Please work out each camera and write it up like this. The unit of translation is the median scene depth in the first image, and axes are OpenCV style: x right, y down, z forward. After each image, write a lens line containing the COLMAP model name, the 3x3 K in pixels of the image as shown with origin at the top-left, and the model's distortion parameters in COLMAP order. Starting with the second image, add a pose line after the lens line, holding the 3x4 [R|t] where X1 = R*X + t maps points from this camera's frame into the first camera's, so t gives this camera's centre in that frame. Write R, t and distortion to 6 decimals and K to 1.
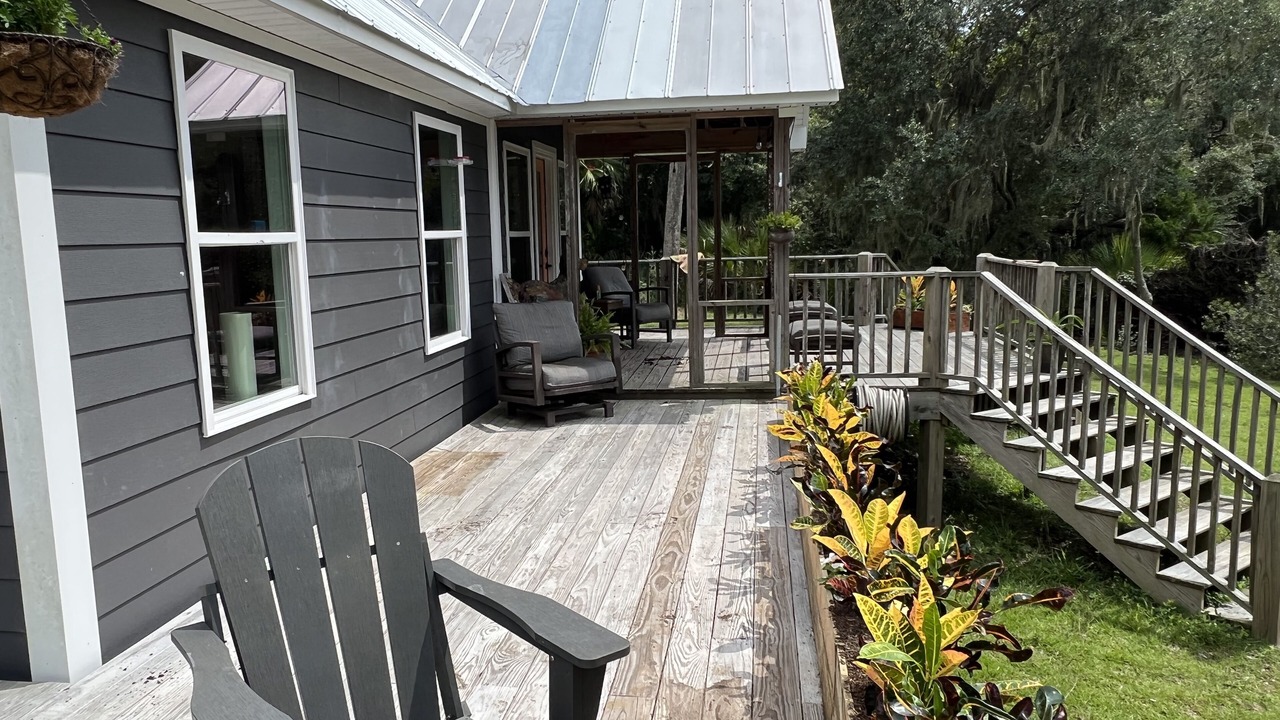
lens RADIAL K [[942.5, 0, 640.0], [0, 942.5, 360.0], [0, 0, 1]] dist [0.099123, -0.197545]
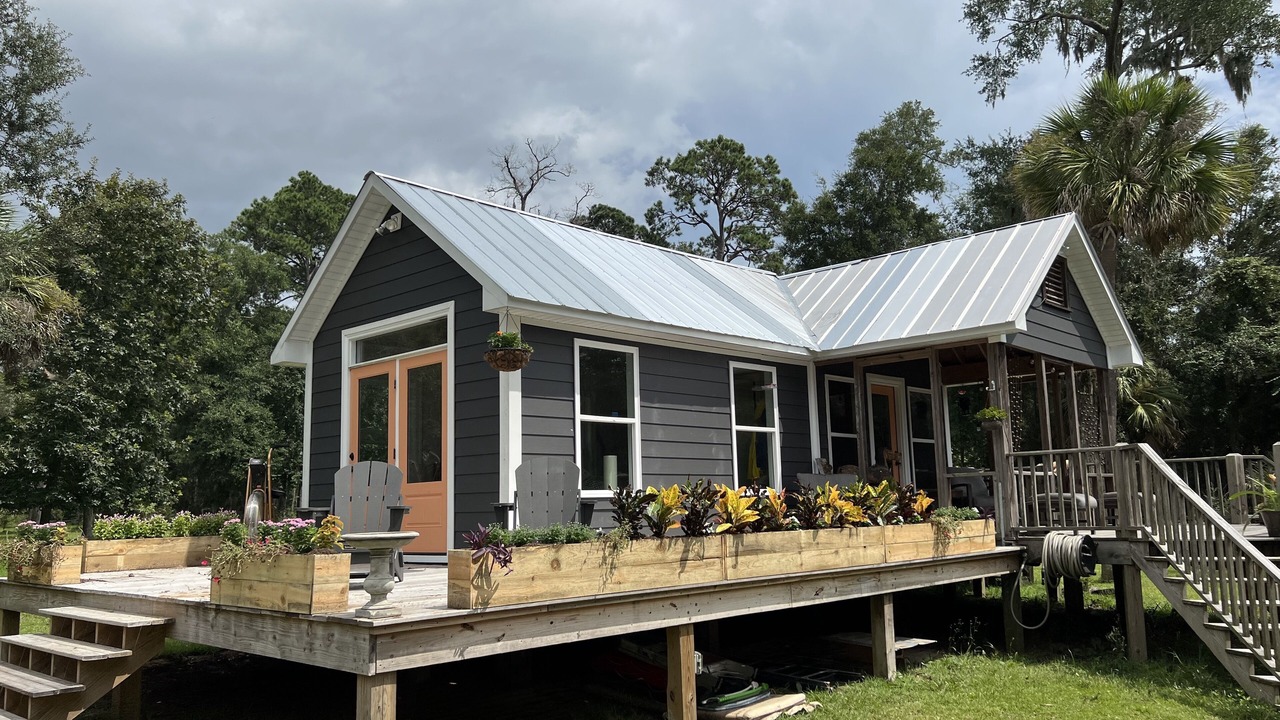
lens RADIAL K [[942.5, 0, 640.0], [0, 942.5, 360.0], [0, 0, 1]] dist [0.099123, -0.197545]
pose [[0.824047, -0.080915, -0.560713, 0.631179], [-0.068257, 0.968357, -0.240054, 0.183916], [0.562394, 0.236089, 0.792449, -0.538776]]
